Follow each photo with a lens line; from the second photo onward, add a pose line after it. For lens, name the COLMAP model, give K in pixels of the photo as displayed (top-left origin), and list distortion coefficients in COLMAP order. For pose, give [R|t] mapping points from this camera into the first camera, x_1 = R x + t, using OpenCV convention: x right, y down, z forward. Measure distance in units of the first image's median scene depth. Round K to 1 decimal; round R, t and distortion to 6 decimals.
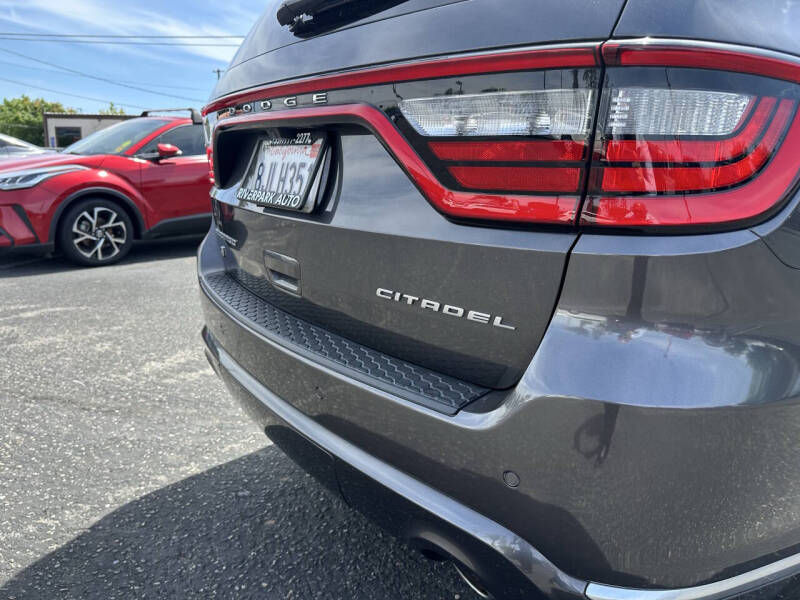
lens RADIAL K [[567.0, 0, 406.0], [0, 567.0, 295.9], [0, 0, 1]] dist [0.024393, -0.031940]
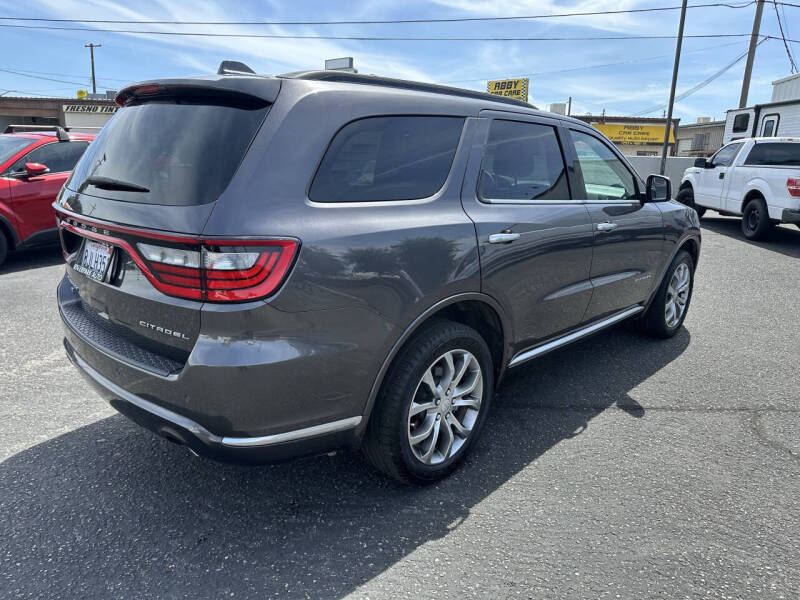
lens RADIAL K [[568.7, 0, 410.3], [0, 568.7, 303.4], [0, 0, 1]] dist [0.009893, -0.009104]
pose [[0.985472, -0.047649, 0.163019, 0.341464], [0.039146, 0.997720, 0.054980, -0.089384], [-0.165267, -0.047800, 0.985090, -0.722207]]
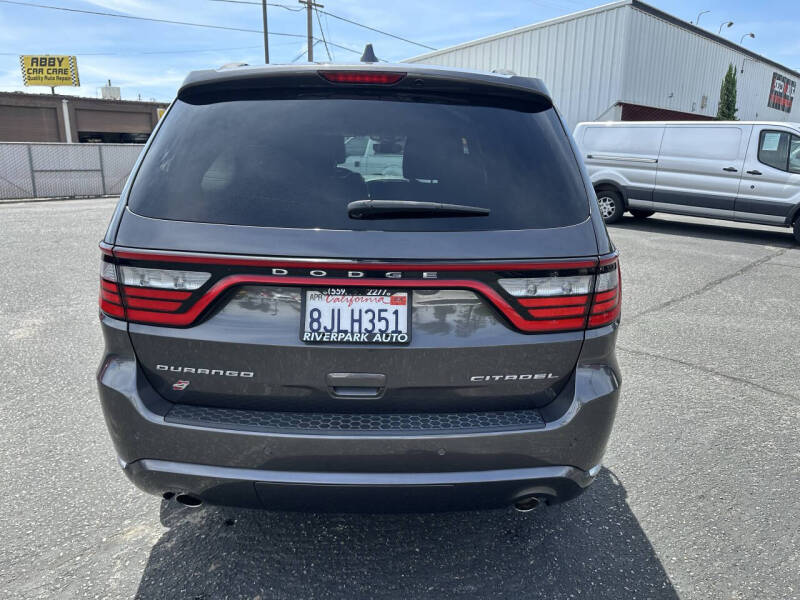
lens RADIAL K [[567.0, 0, 406.0], [0, 567.0, 295.9], [0, 0, 1]] dist [0.024393, -0.031940]
pose [[0.604897, -0.220042, 0.765298, -0.800583], [0.170924, 0.974541, 0.145105, -0.300123], [-0.777744, 0.043034, 0.627107, 0.036511]]
